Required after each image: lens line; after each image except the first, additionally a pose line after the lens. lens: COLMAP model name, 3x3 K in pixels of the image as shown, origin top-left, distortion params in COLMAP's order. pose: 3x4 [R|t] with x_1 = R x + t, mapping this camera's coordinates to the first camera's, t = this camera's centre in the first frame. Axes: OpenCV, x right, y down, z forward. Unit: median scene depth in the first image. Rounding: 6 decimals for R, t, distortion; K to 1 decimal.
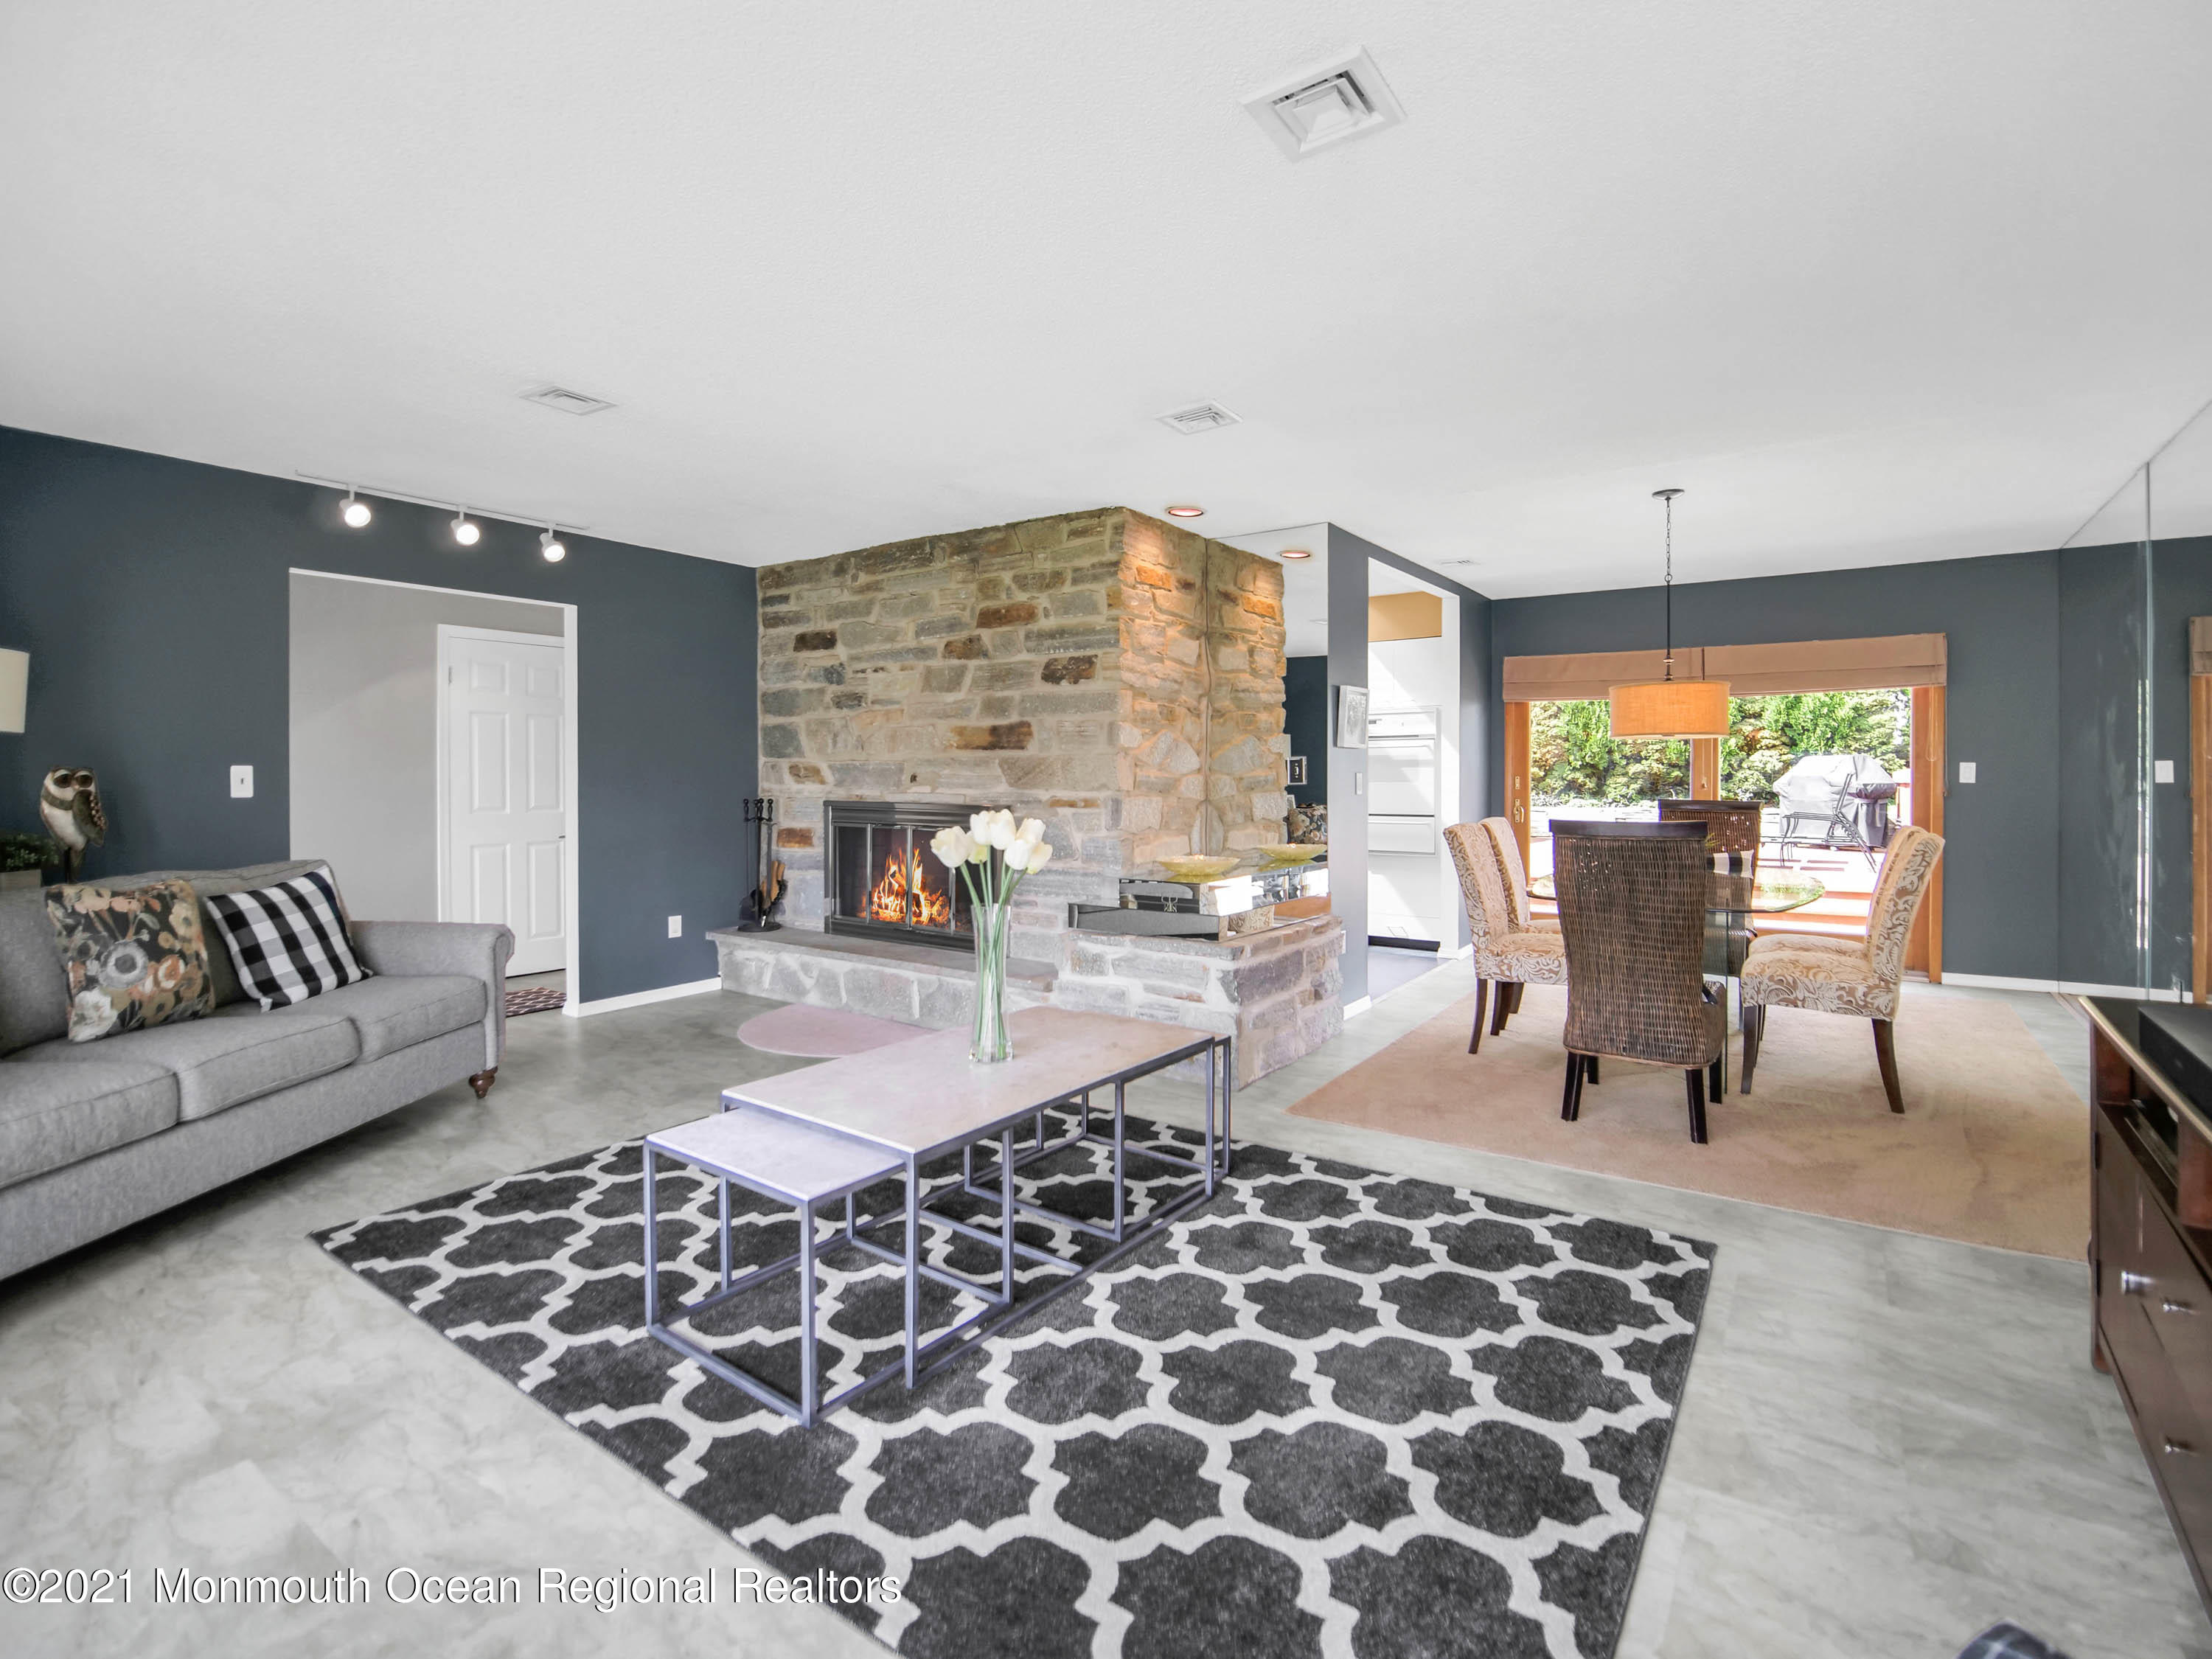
lens RADIAL K [[1043.4, 0, 1112.5], [0, 1043.4, 785.7], [0, 0, 1]] dist [-0.014716, 0.000267]
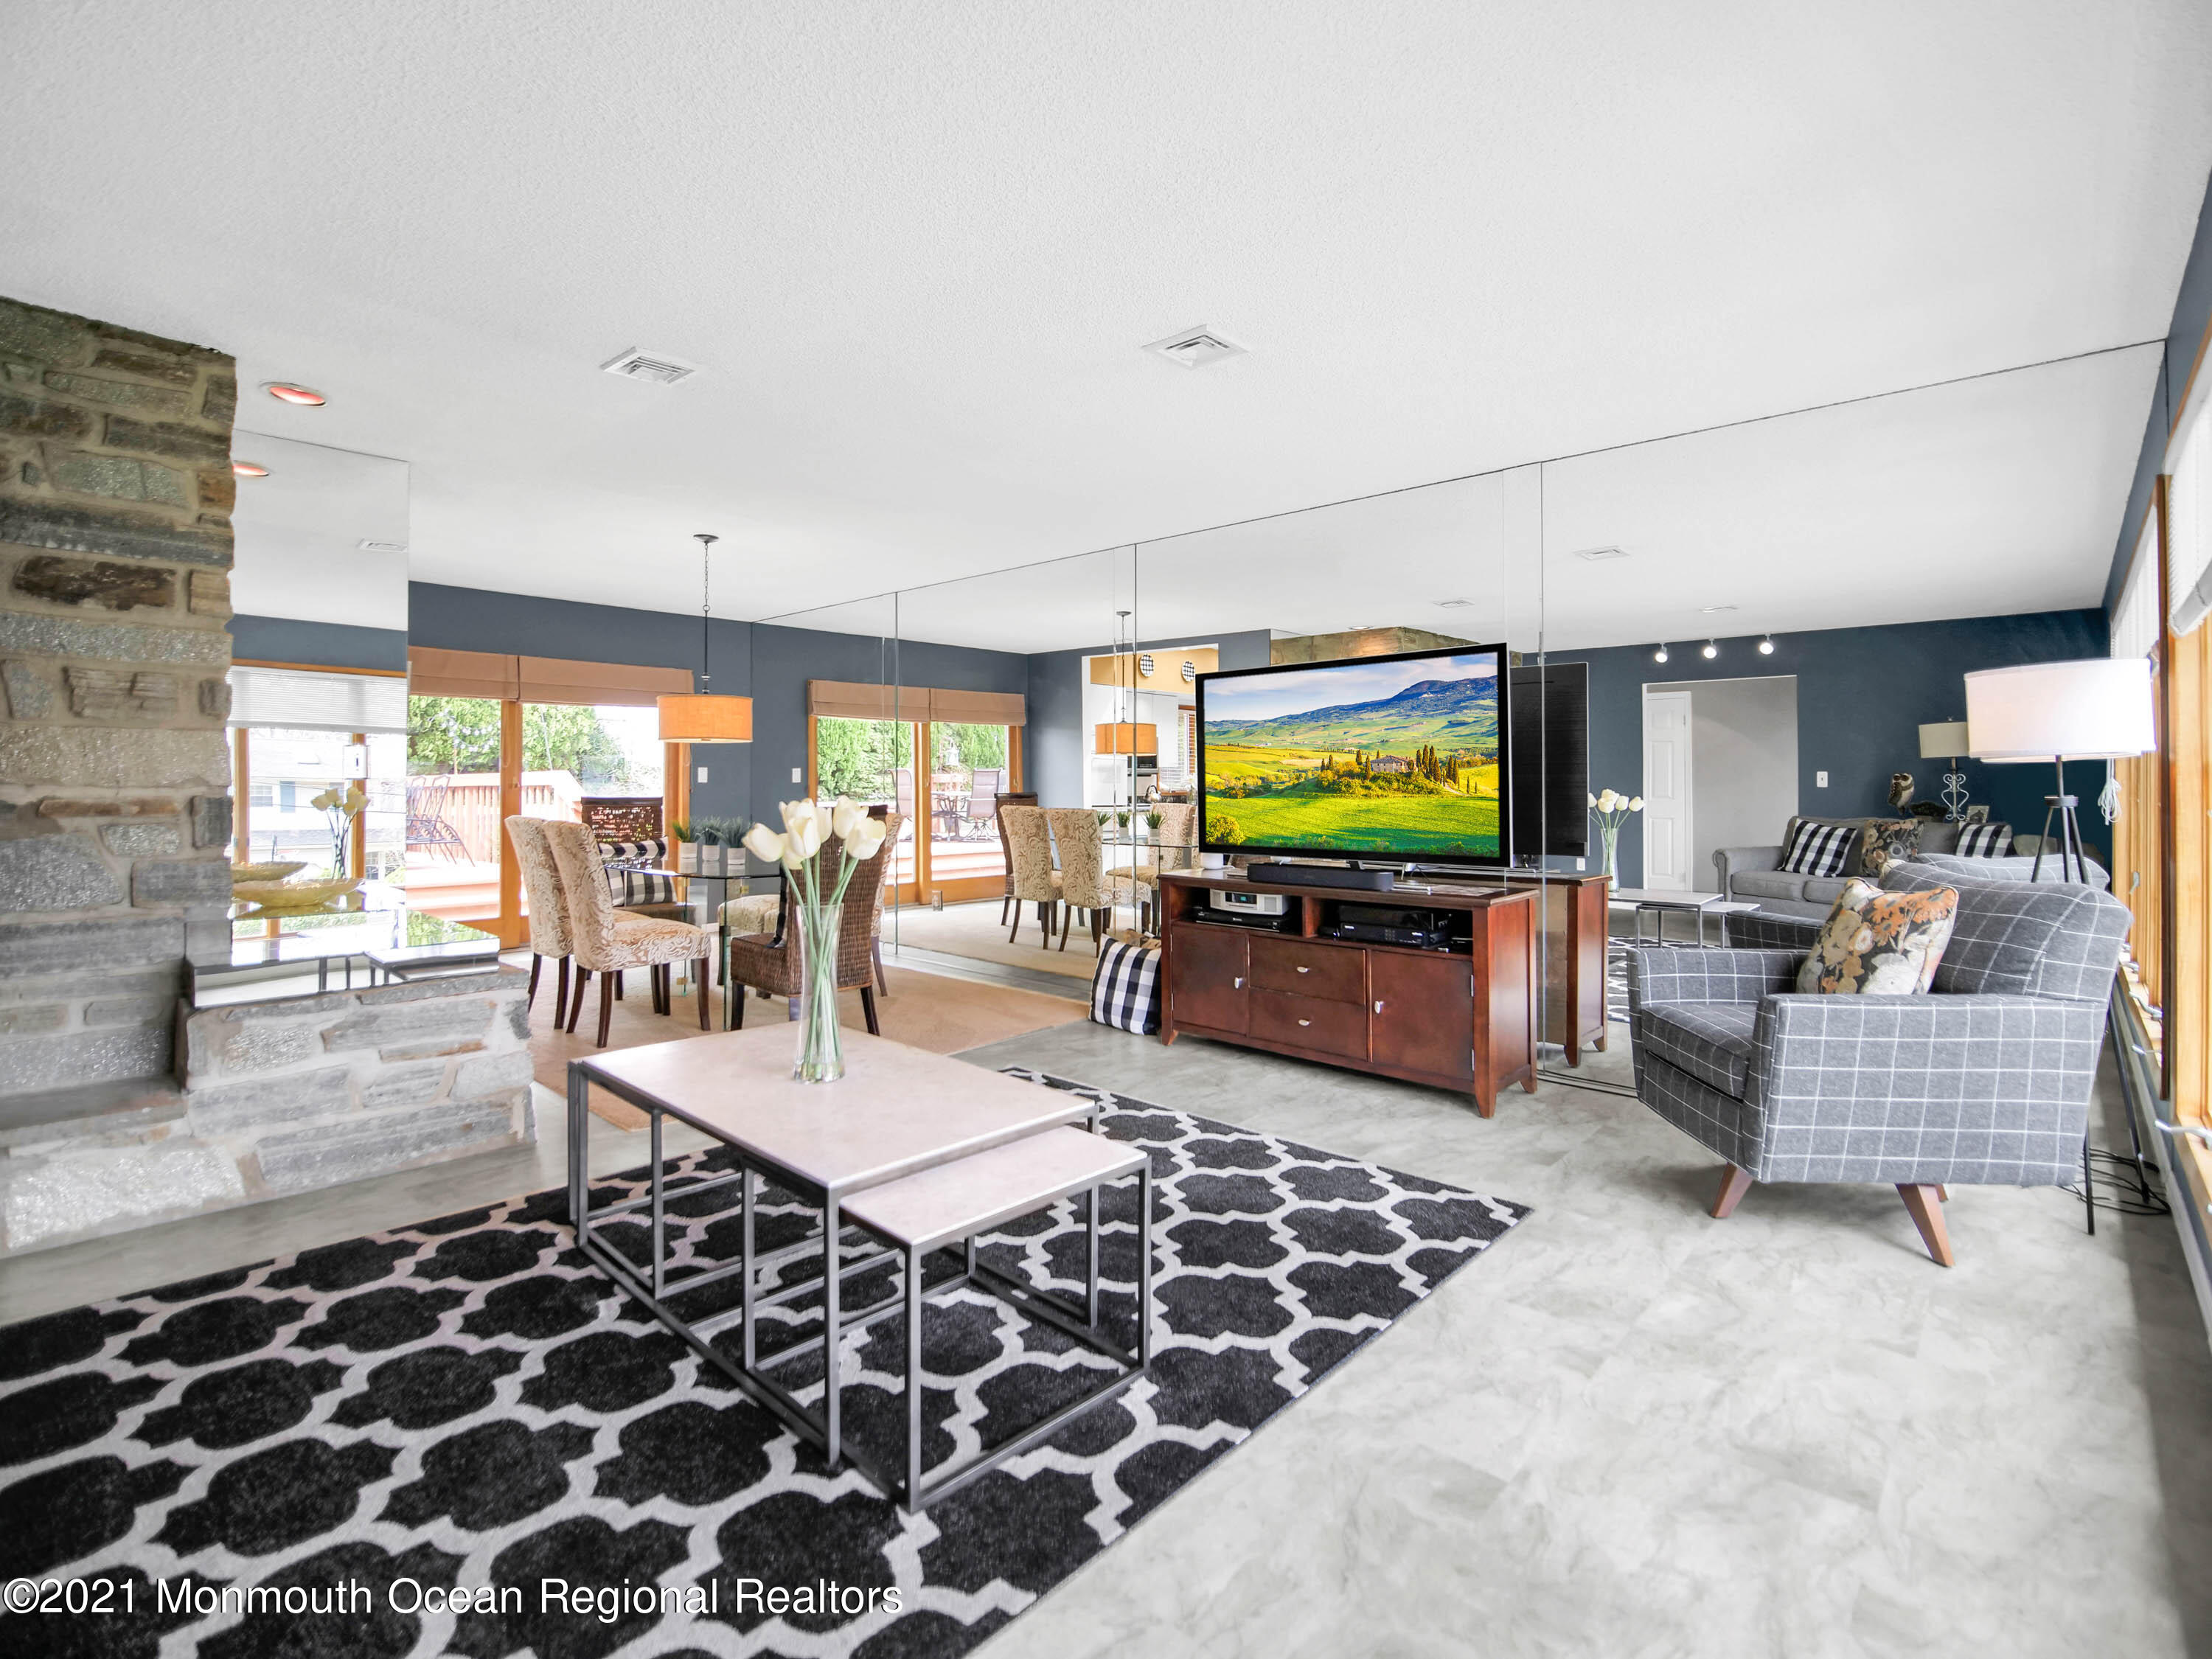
lens RADIAL K [[1033.9, 0, 1097.7], [0, 1033.9, 773.5], [0, 0, 1]] dist [-0.016735, -0.001246]
pose [[0.135484, 0.012340, 0.990703, -0.491729], [0.007042, 0.999885, -0.013417, 0.007999], [-0.990755, 0.008795, 0.135381, 0.330768]]
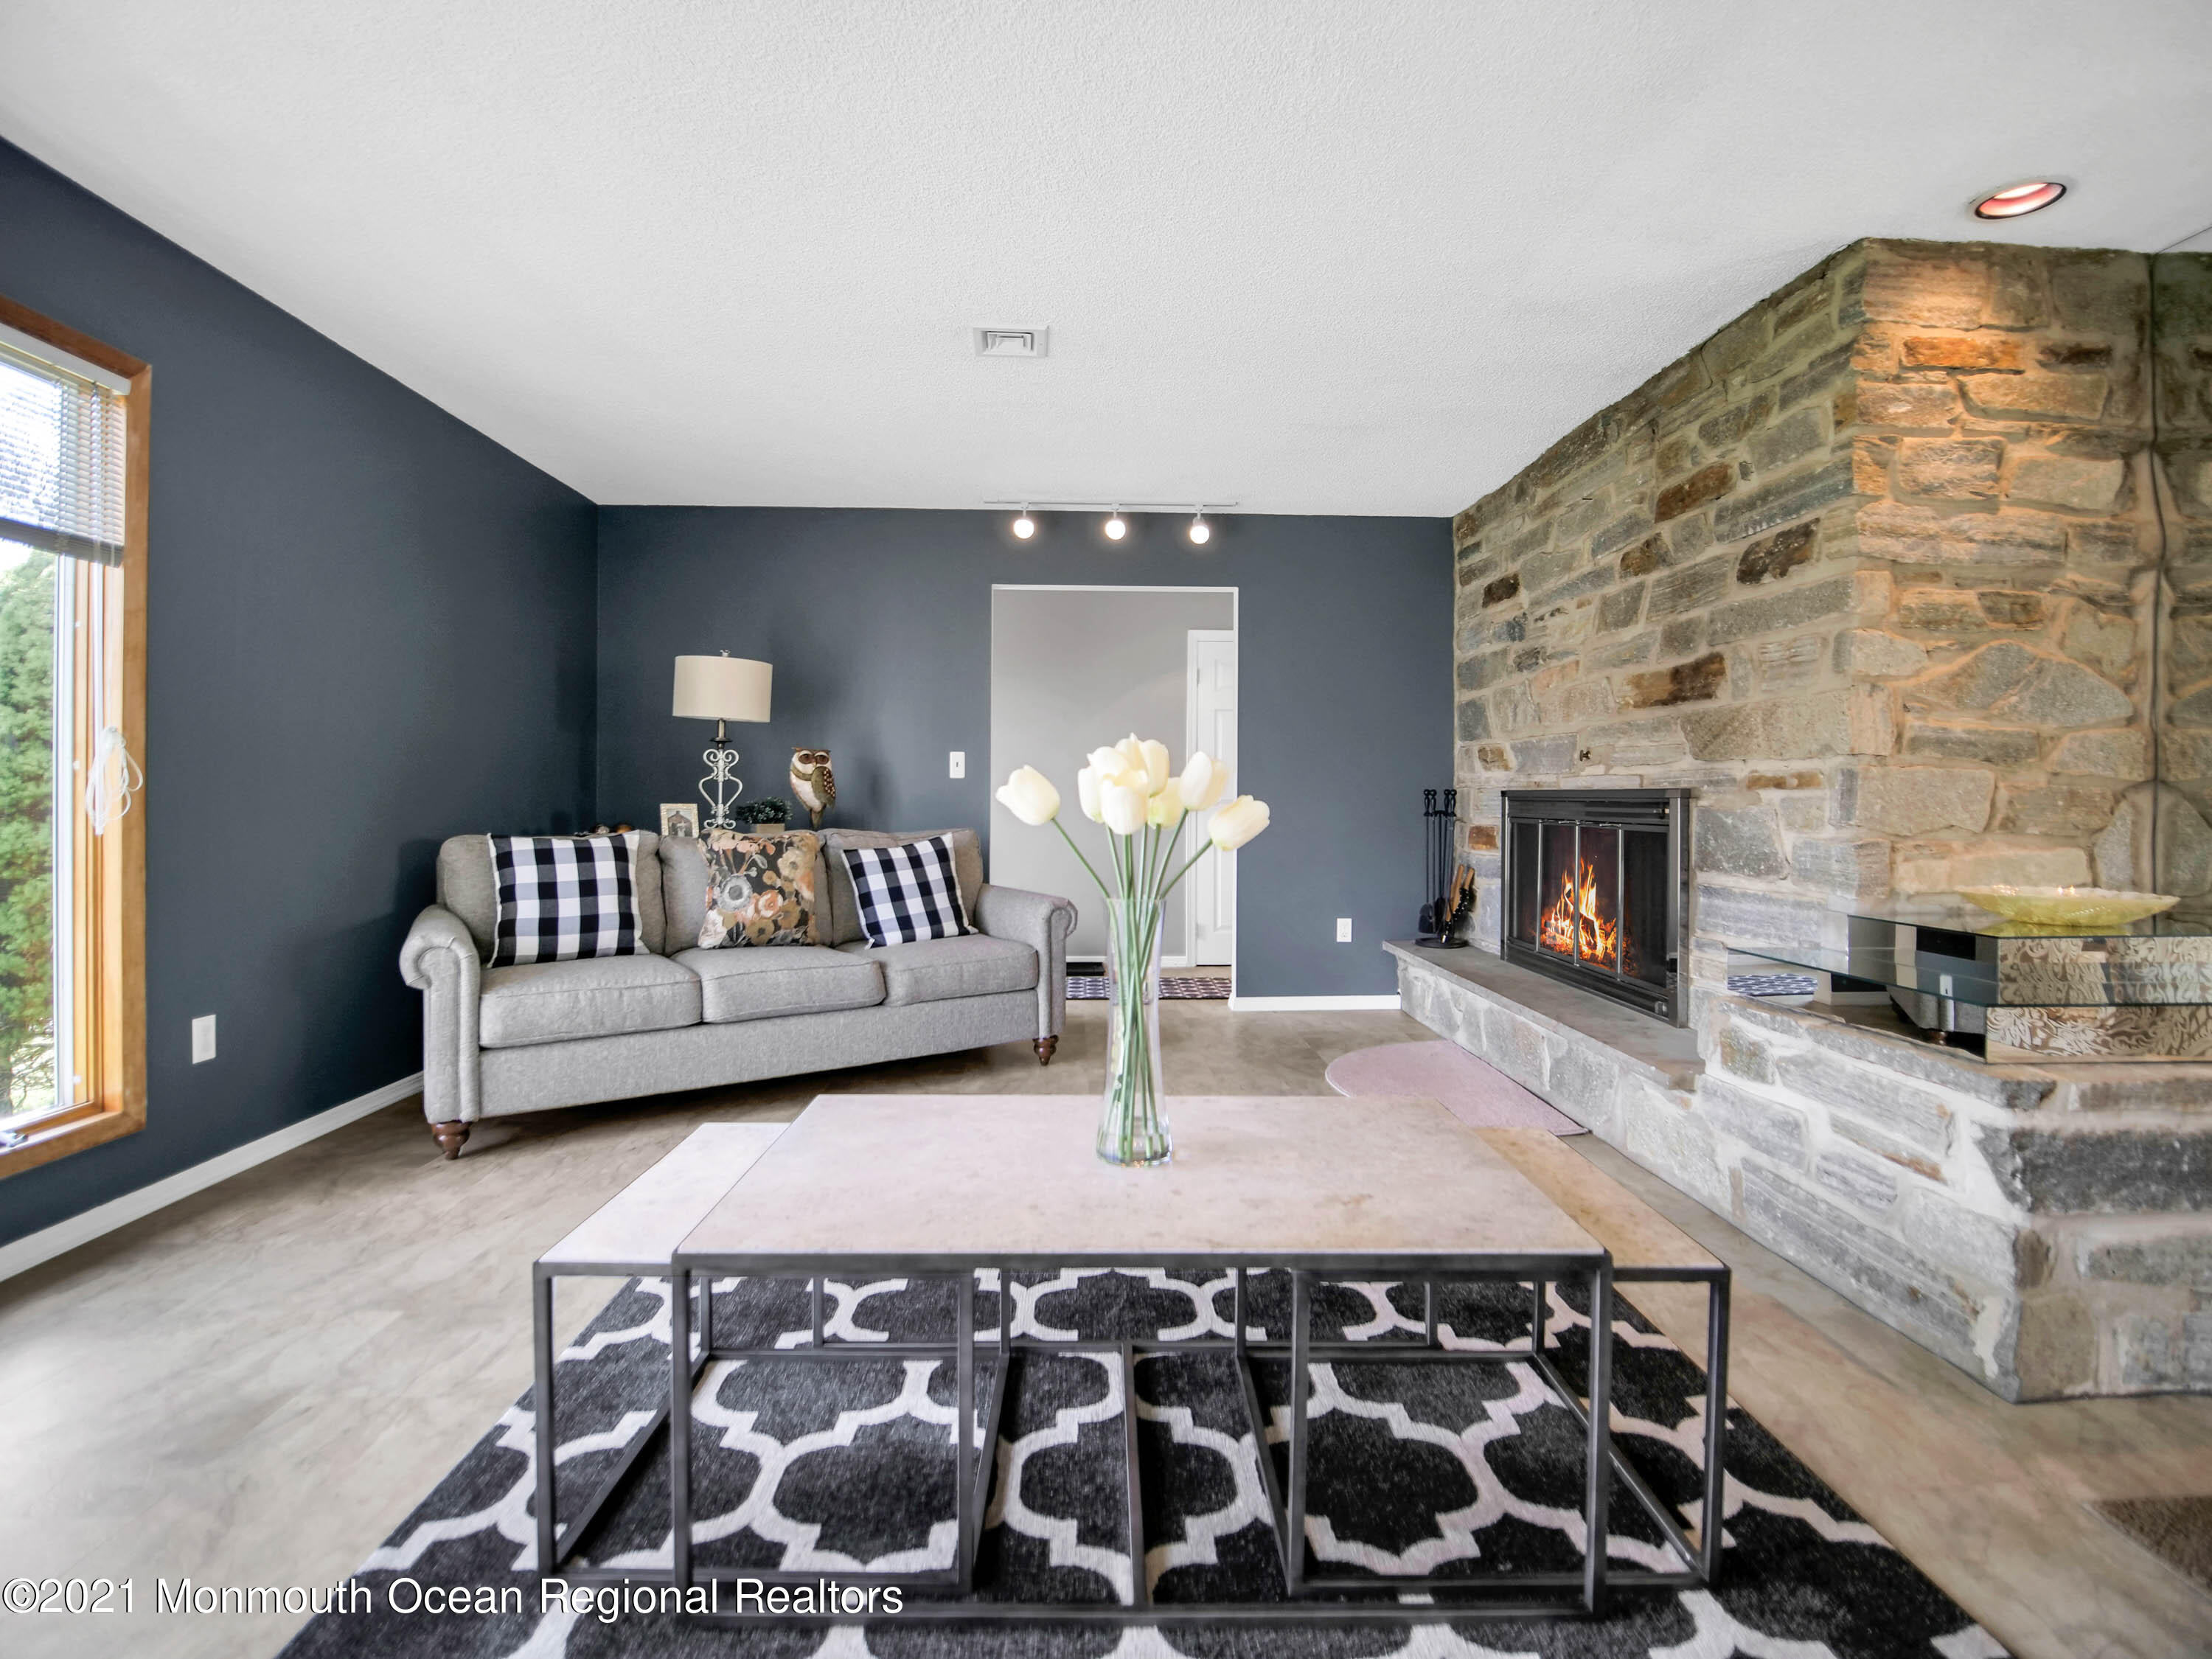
lens RADIAL K [[1024.0, 0, 1105.6], [0, 1024.0, 798.2], [0, 0, 1]] dist [-0.016776, -0.001128]
pose [[0.599662, 0.001930, -0.800251, 0.175061], [-0.012219, 0.999903, -0.006745, 0.031796], [0.800160, 0.013823, 0.599628, 0.325631]]
